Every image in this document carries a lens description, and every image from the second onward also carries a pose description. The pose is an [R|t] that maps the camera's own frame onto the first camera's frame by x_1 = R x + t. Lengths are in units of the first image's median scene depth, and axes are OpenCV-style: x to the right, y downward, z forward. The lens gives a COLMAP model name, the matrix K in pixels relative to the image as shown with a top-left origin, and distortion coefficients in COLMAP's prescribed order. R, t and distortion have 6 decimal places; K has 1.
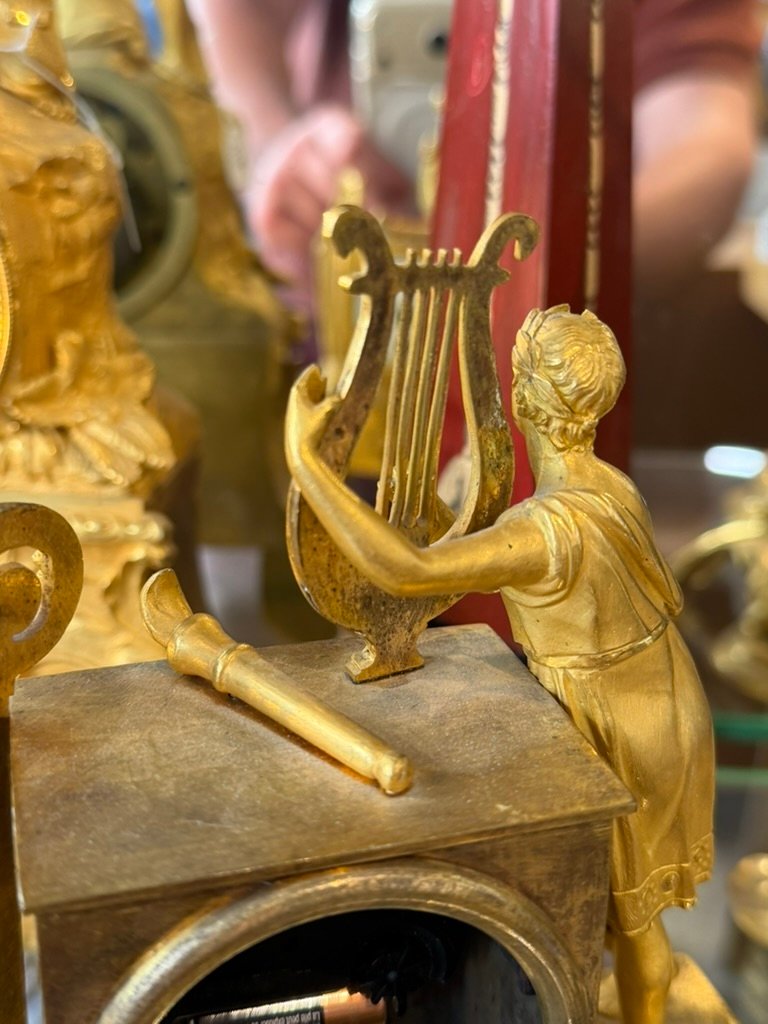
lens RADIAL K [[1162.0, 0, 390.5], [0, 1162.0, 510.0], [0, 0, 1]] dist [0.051210, 0.000000]
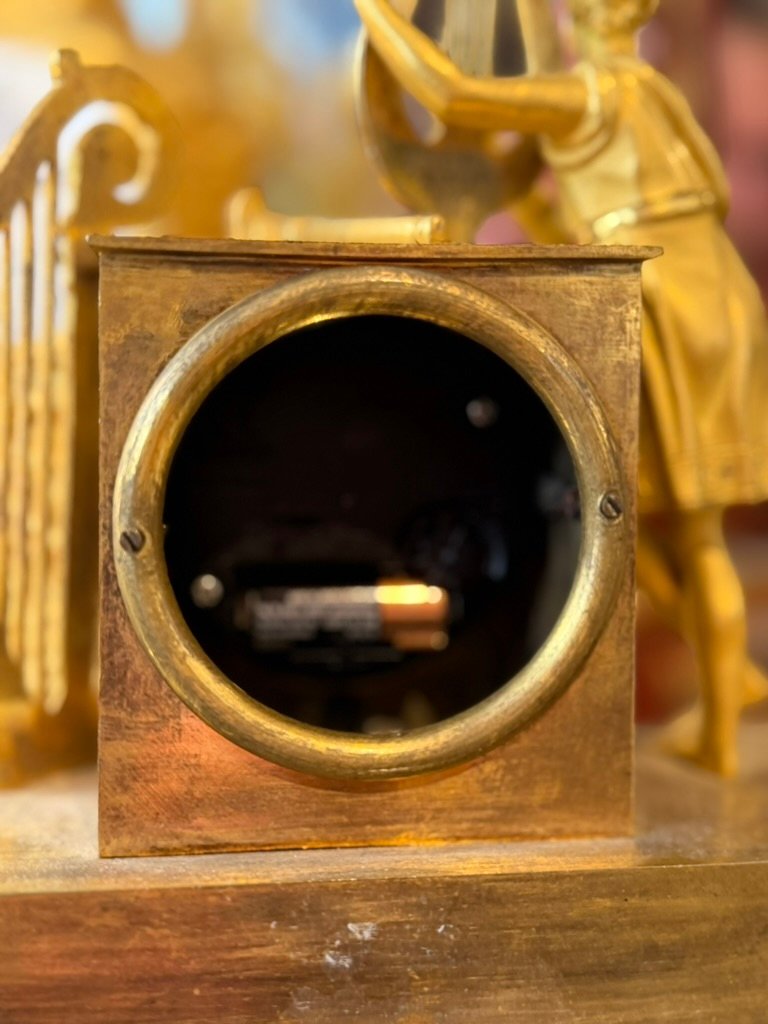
lens RADIAL K [[1162.0, 0, 401.9], [0, 1162.0, 502.1], [0, 0, 1]] dist [0.051210, 0.000000]
pose [[0.989672, 0.002256, -0.143332, 0.123347], [-0.037903, 0.968408, -0.246473, 0.701851], [0.138248, 0.249360, 0.958492, 0.020785]]
